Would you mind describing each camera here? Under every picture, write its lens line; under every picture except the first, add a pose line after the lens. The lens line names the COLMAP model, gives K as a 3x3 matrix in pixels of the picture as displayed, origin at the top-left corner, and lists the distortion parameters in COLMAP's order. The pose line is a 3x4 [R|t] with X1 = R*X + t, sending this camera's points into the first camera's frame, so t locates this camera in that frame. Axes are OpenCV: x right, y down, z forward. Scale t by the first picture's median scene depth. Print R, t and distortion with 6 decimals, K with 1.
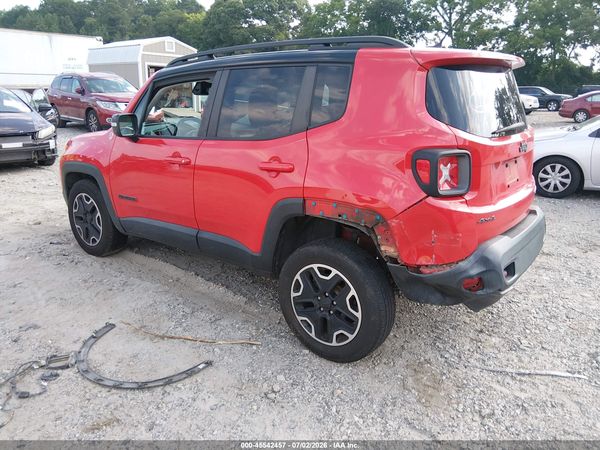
lens RADIAL K [[450.2, 0, 300.0], [0, 450.2, 225.0], [0, 0, 1]] dist [0.106492, -0.157064]
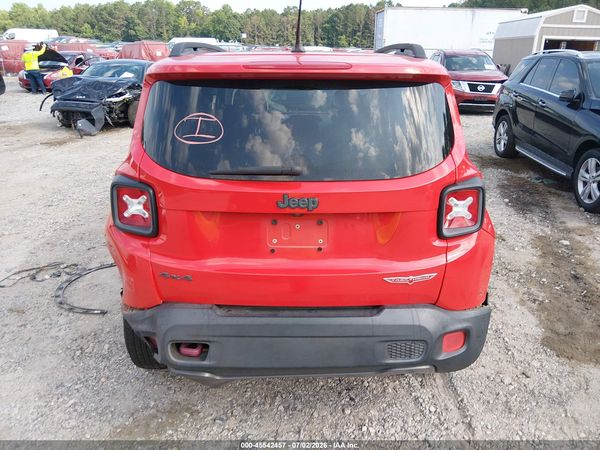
lens RADIAL K [[458.0, 0, 300.0], [0, 458.0, 225.0], [0, 0, 1]] dist [-0.014630, -0.008164]
pose [[0.624998, 0.266699, -0.733654, 1.001428], [-0.223726, 0.961600, 0.158971, -0.248115], [0.747880, 0.064781, 0.660666, 0.566065]]
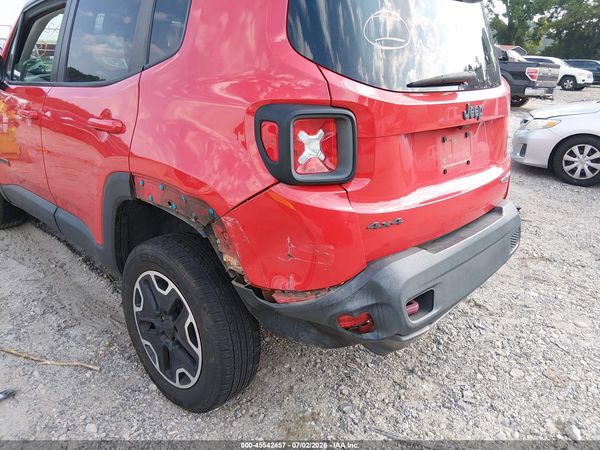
lens RADIAL K [[450.2, 0, 300.0], [0, 450.2, 225.0], [0, 0, 1]] dist [0.106492, -0.157064]
pose [[0.995147, 0.058897, -0.078830, 0.306901], [-0.053750, 0.996378, 0.065887, -0.040482], [0.082425, -0.061330, 0.994708, 0.331068]]
